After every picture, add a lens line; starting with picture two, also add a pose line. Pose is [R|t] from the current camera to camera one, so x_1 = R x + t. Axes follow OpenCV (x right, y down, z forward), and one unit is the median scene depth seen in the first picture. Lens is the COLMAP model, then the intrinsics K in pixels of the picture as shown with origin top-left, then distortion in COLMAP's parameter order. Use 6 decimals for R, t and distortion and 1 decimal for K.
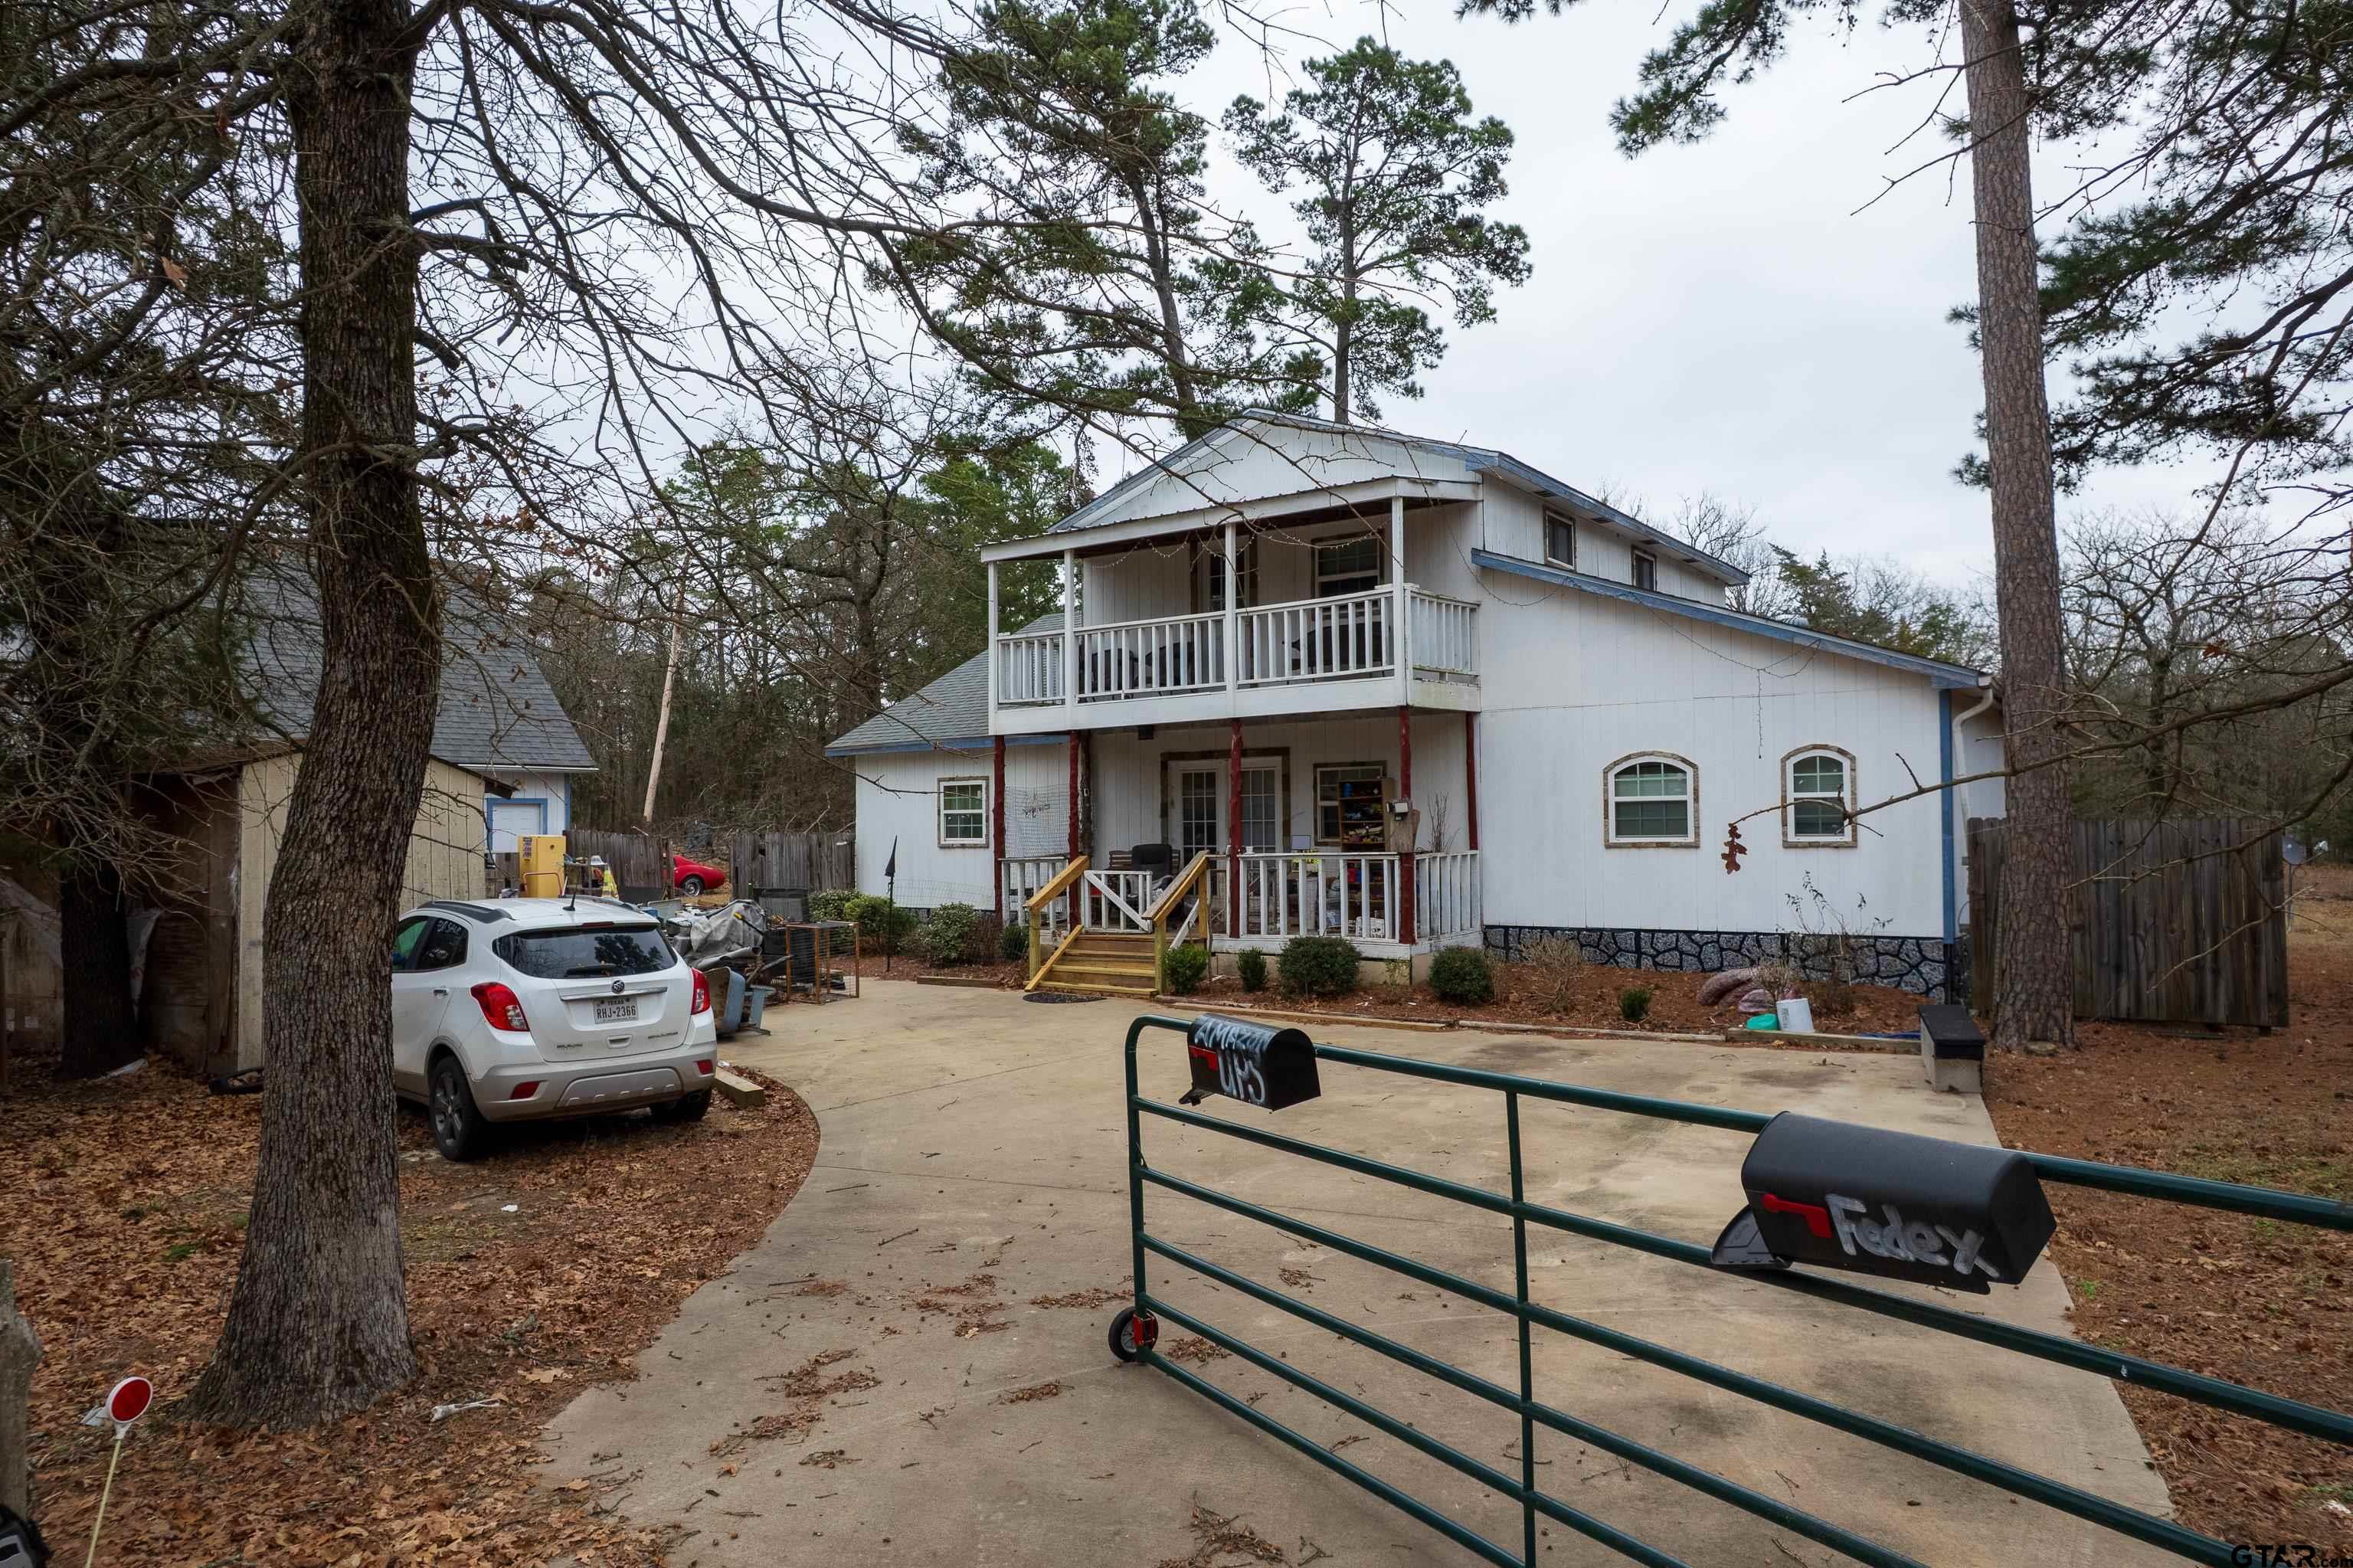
lens RADIAL K [[1504.7, 0, 1176.5], [0, 1504.7, 784.0], [0, 0, 1]] dist [-0.064830, 0.000178]
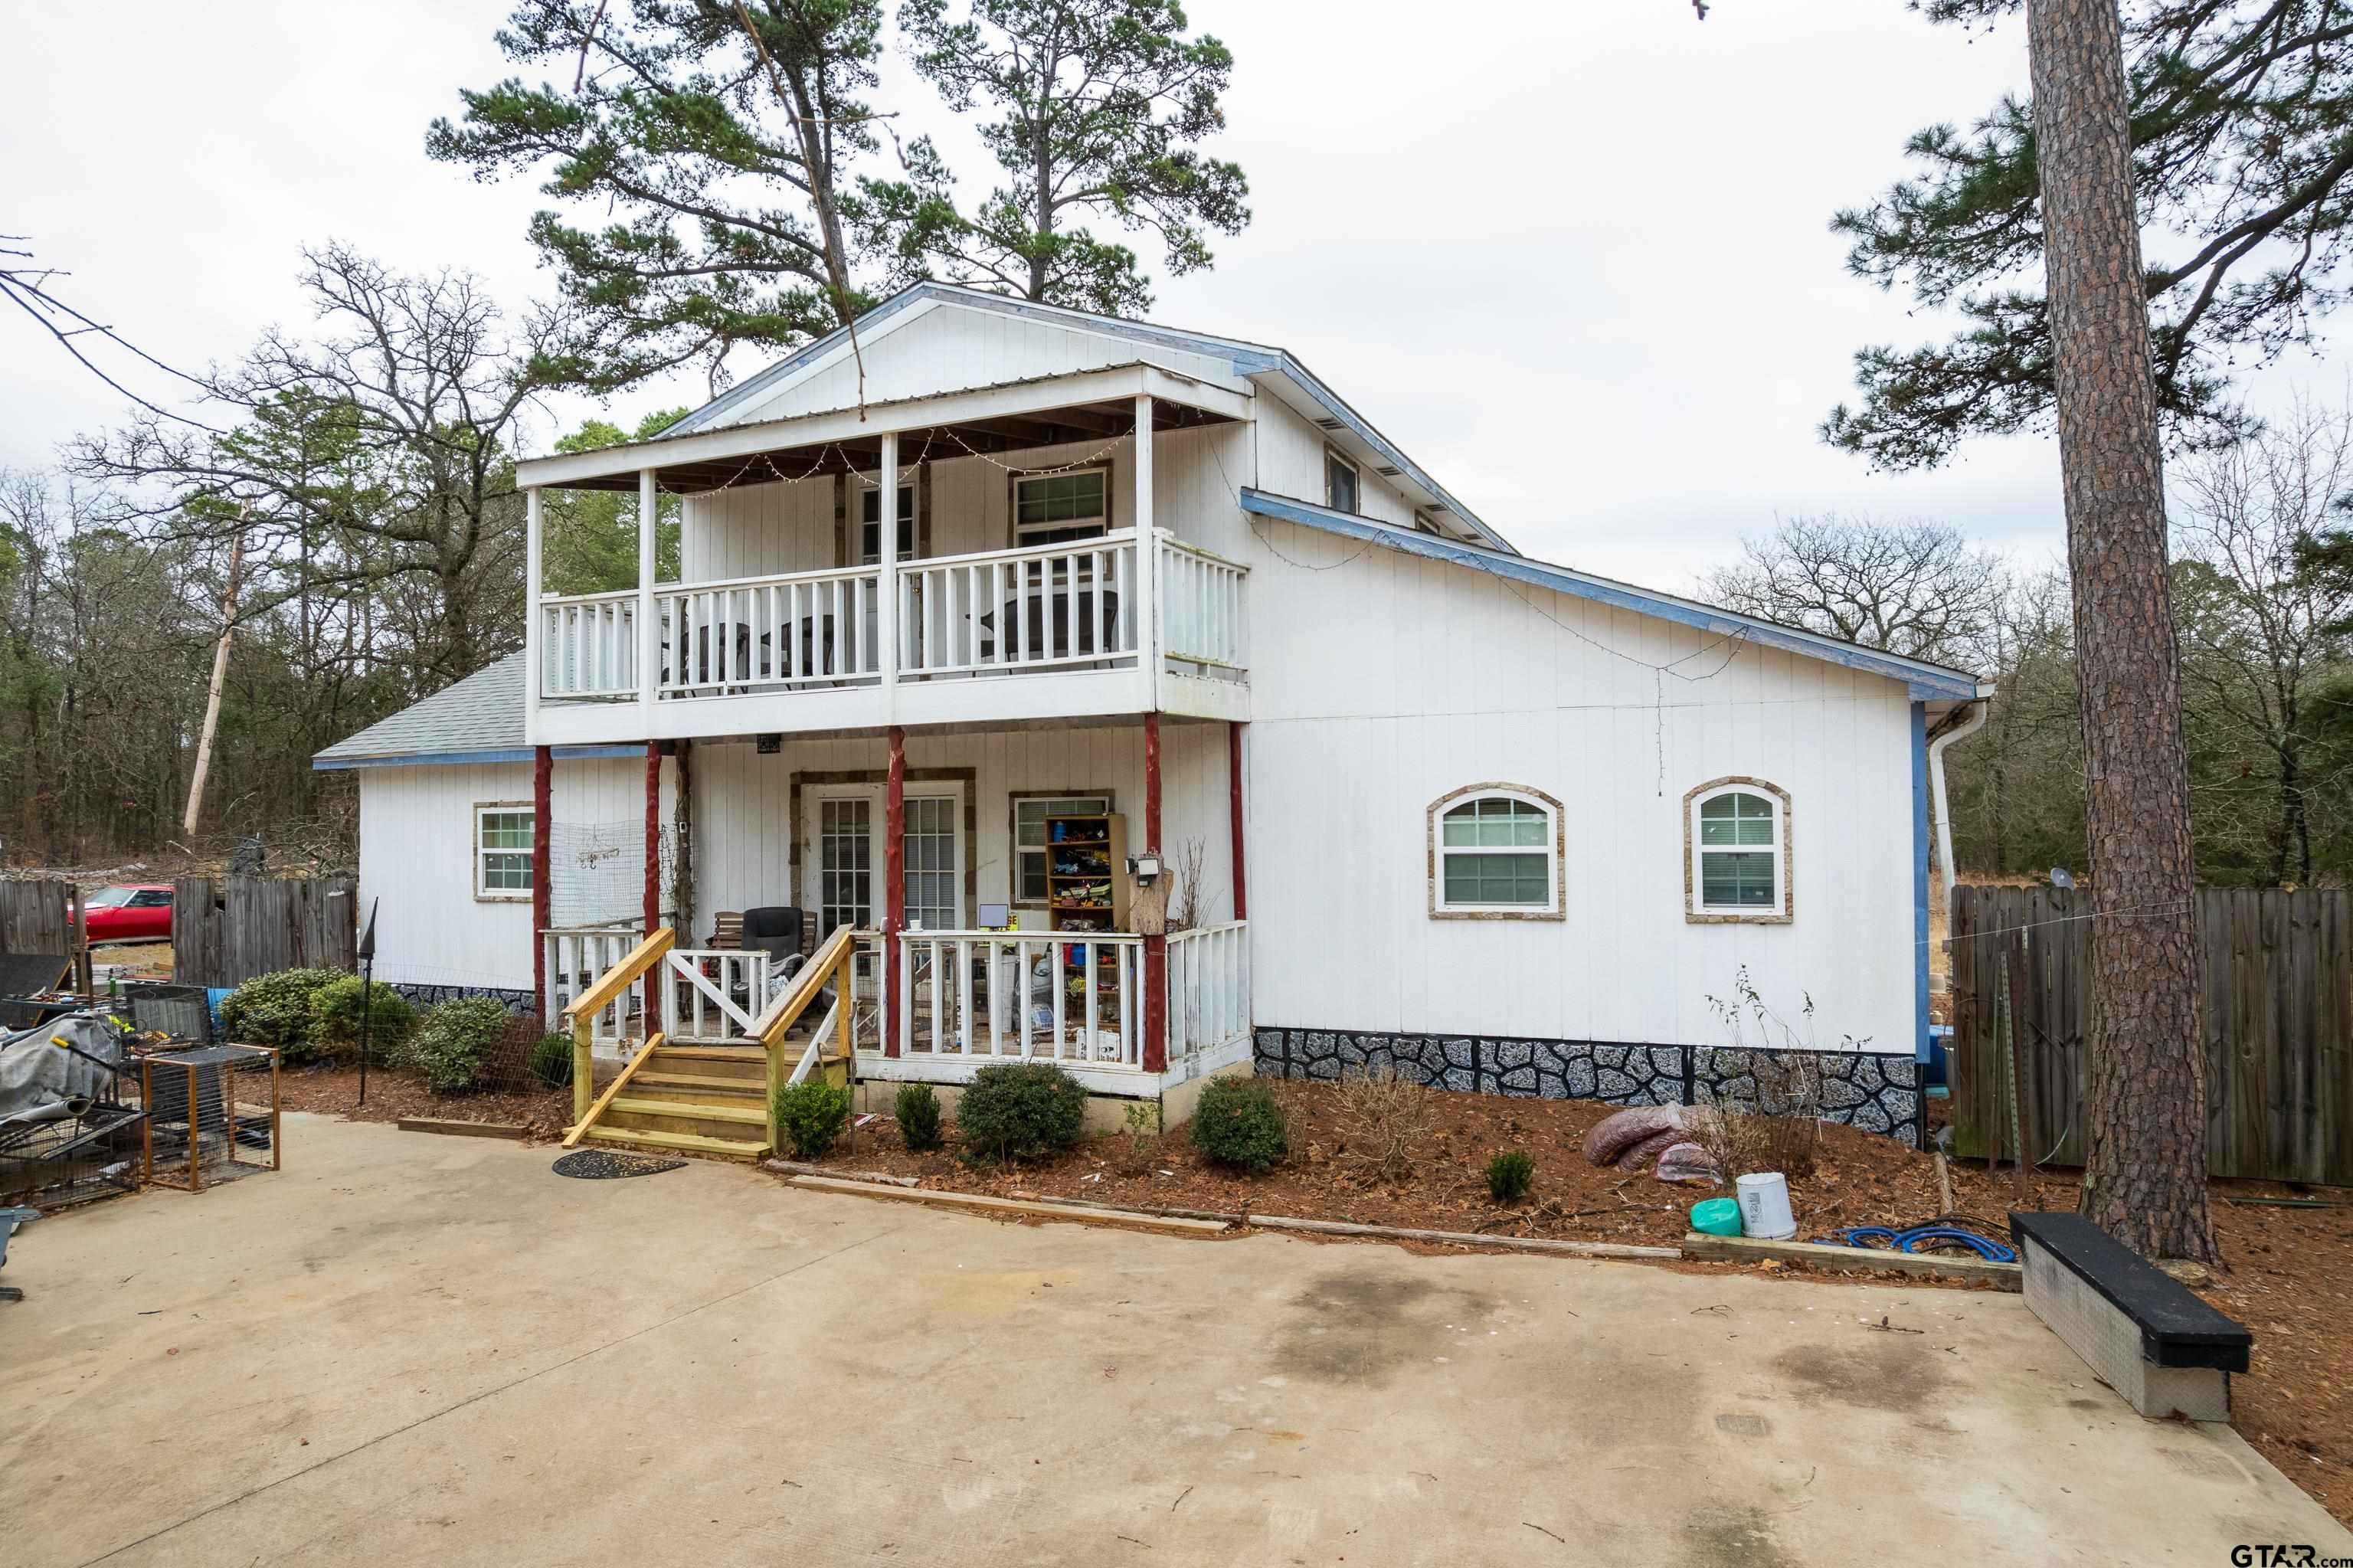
lens RADIAL K [[1502.7, 0, 1147.5], [0, 1502.7, 803.1], [0, 0, 1]] dist [-0.044936, 0.046642]
pose [[0.980983, 0.004457, 0.194043, 0.018516], [-0.006975, 0.999900, 0.012294, -0.017346], [-0.193969, -0.013414, 0.980916, 0.303258]]
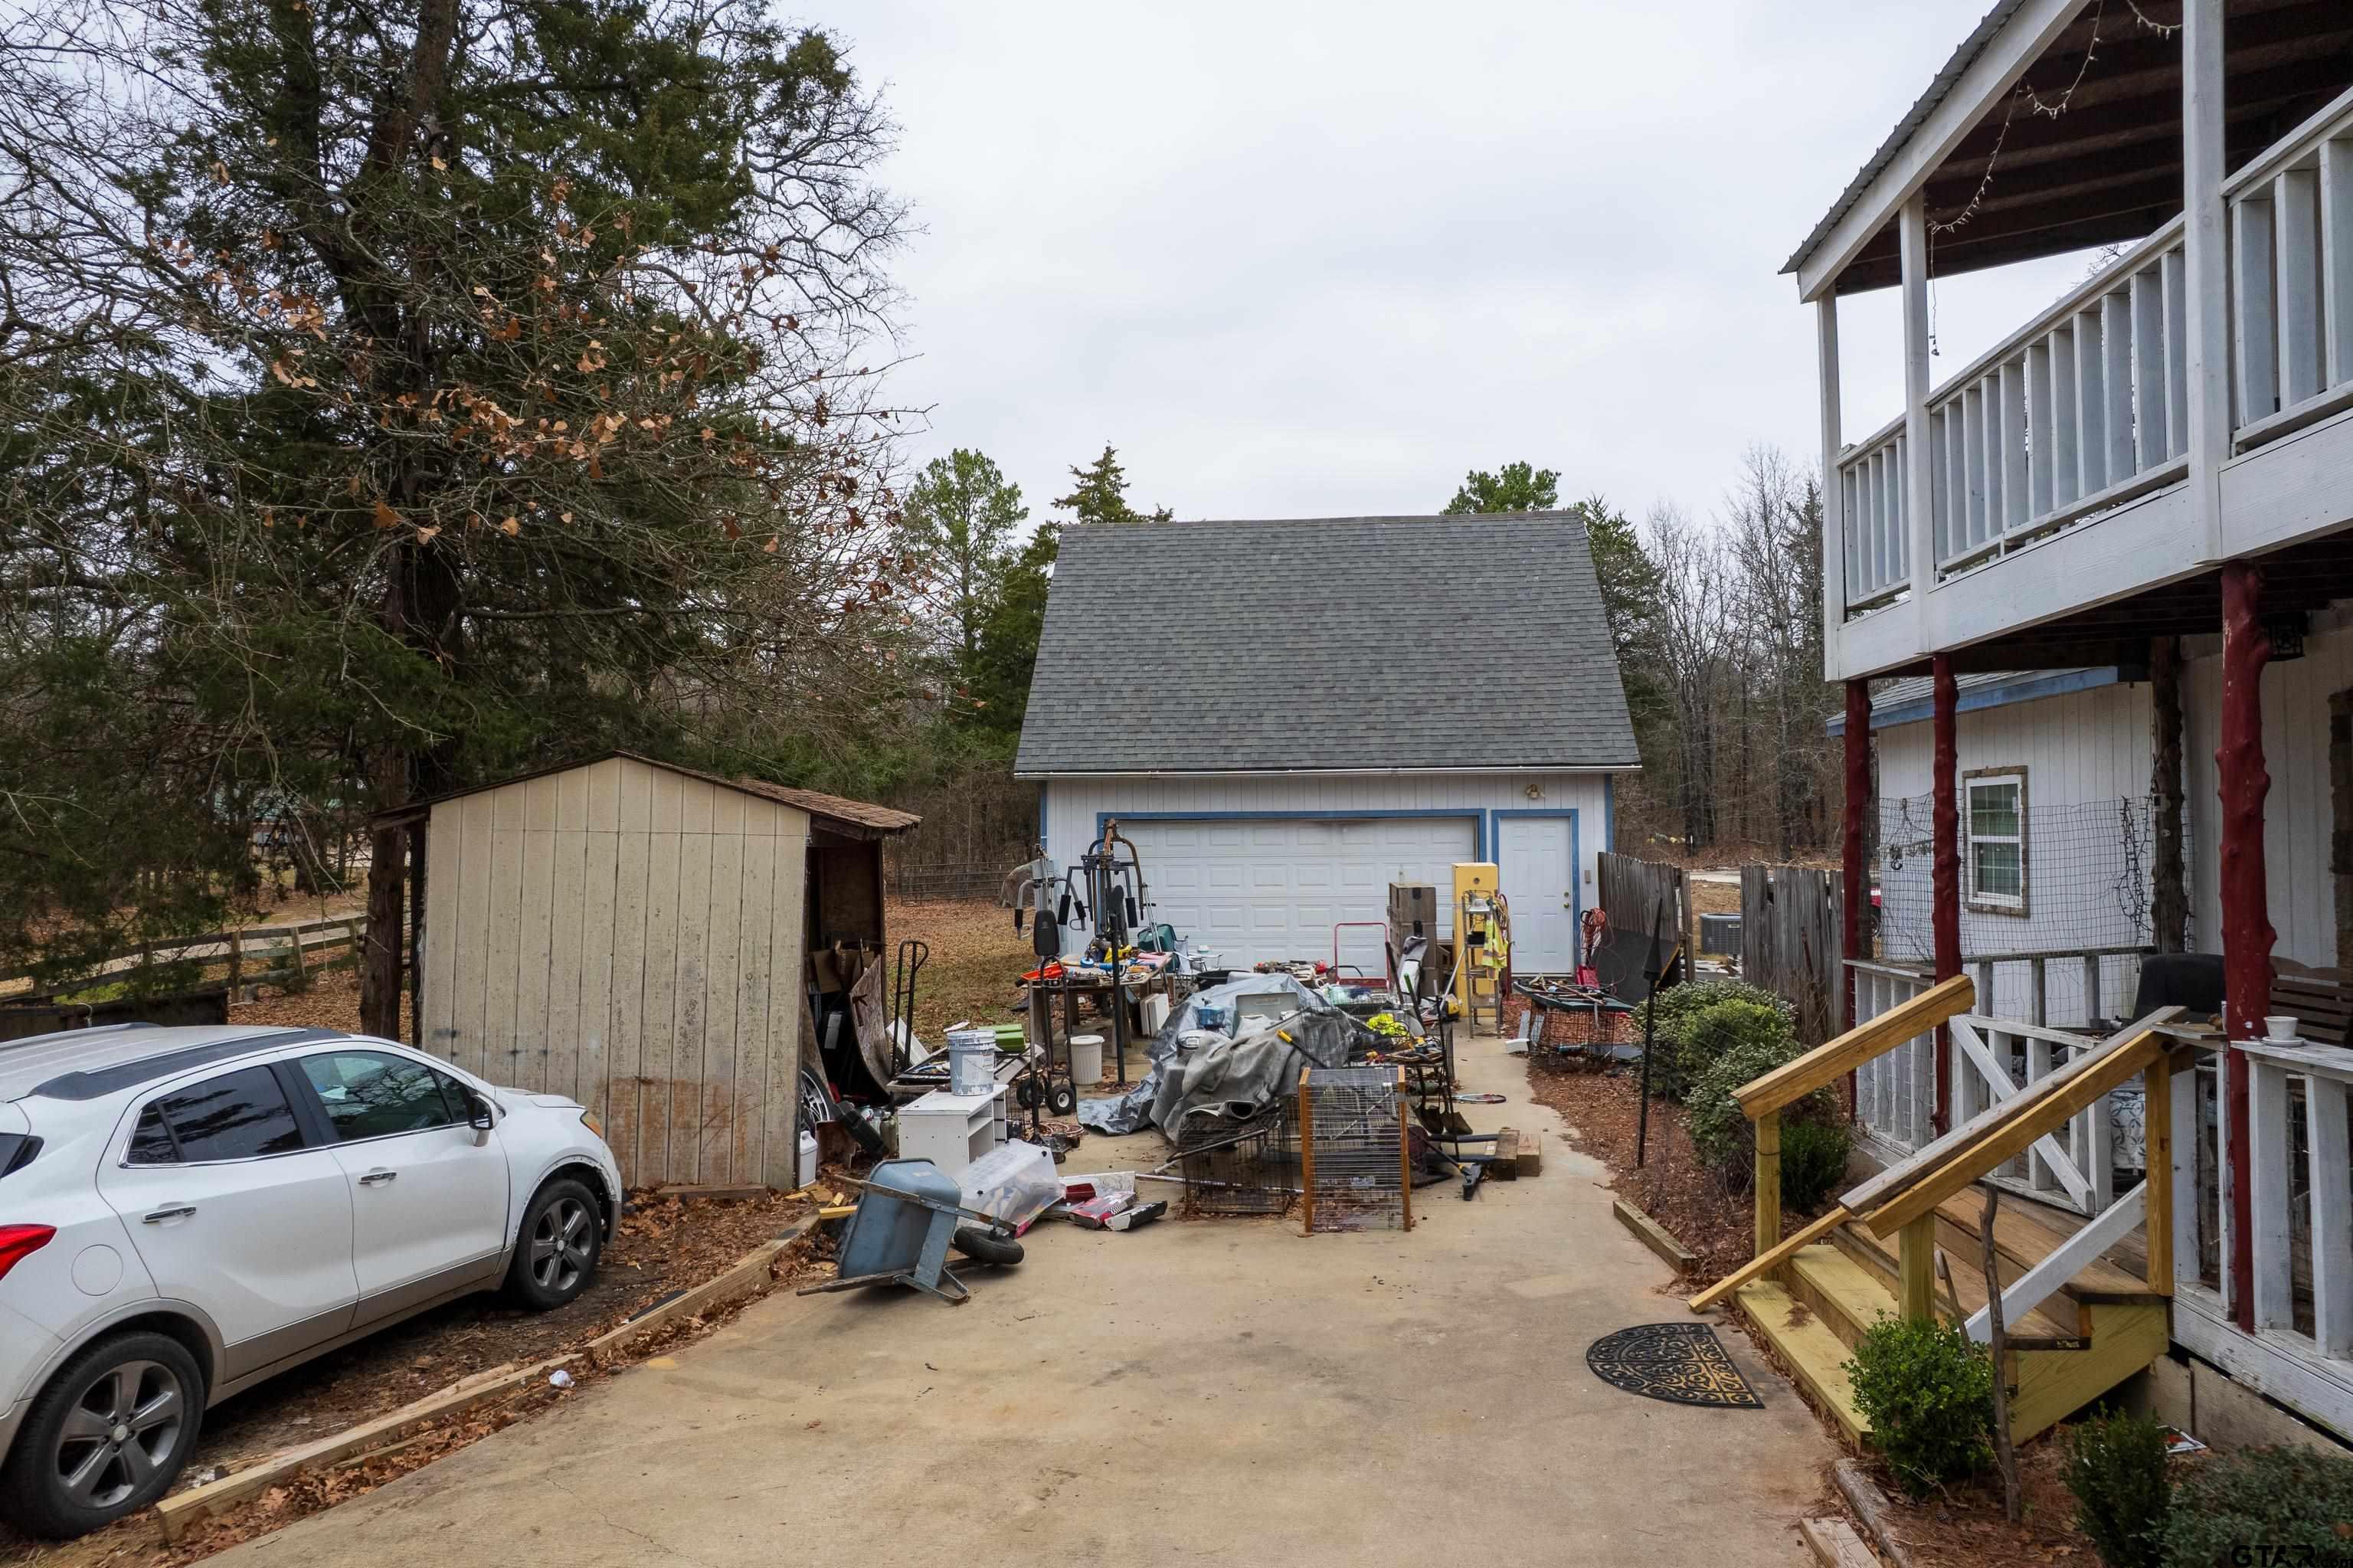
lens RADIAL K [[1504.7, 0, 1176.5], [0, 1504.7, 784.0], [0, 0, 1]] dist [-0.064830, 0.000178]
pose [[0.506334, -0.019616, -0.862114, 0.162980], [0.027306, 0.999605, -0.006707, -0.004218], [0.861905, -0.020145, 0.506669, 0.627474]]
